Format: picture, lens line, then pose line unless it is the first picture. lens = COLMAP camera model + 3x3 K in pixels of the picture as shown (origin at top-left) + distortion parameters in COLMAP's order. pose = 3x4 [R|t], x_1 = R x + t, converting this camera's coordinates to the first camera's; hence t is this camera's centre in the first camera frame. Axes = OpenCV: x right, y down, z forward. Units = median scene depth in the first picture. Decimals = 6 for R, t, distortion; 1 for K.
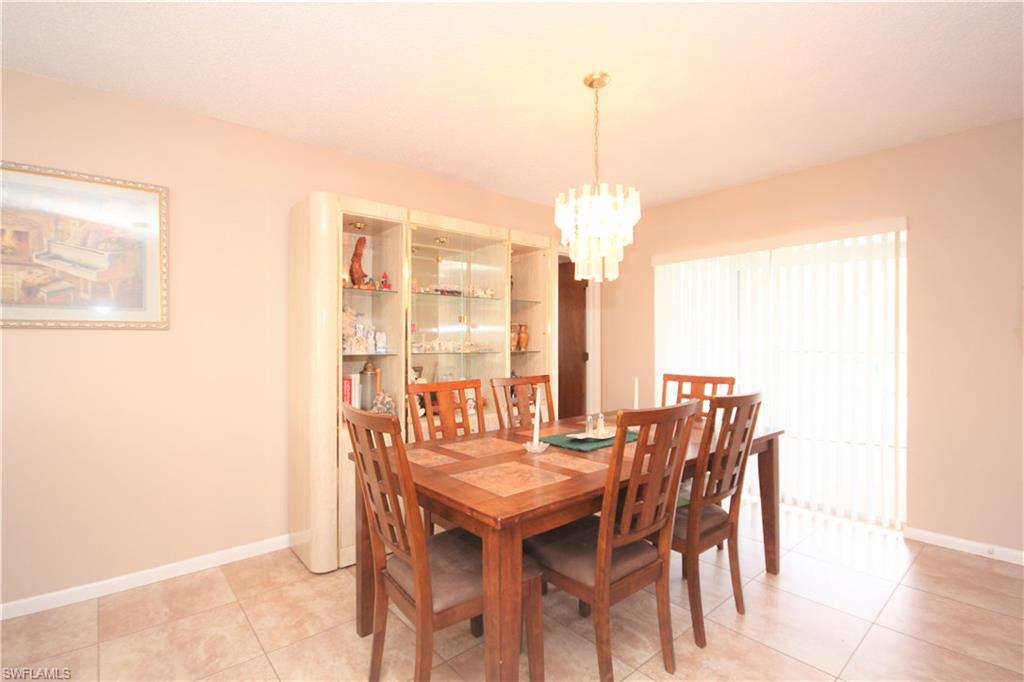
lens RADIAL K [[472.2, 0, 508.5], [0, 472.2, 340.5], [0, 0, 1]] dist [0.003210, 0.000060]
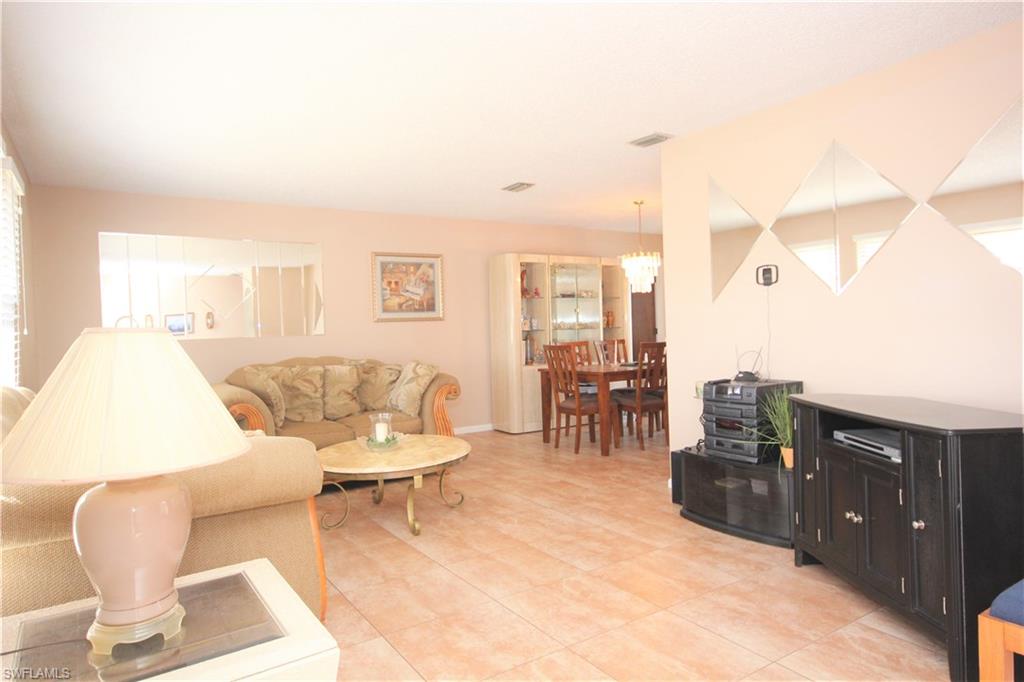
lens RADIAL K [[638.6, 0, 514.8], [0, 638.6, 338.3], [0, 0, 1]] dist [-0.002550, -0.000033]
pose [[0.991309, -0.027985, -0.128546, -0.019352], [0.030194, 0.999427, 0.015272, 0.019899], [0.128045, -0.019020, 0.991586, -1.561963]]
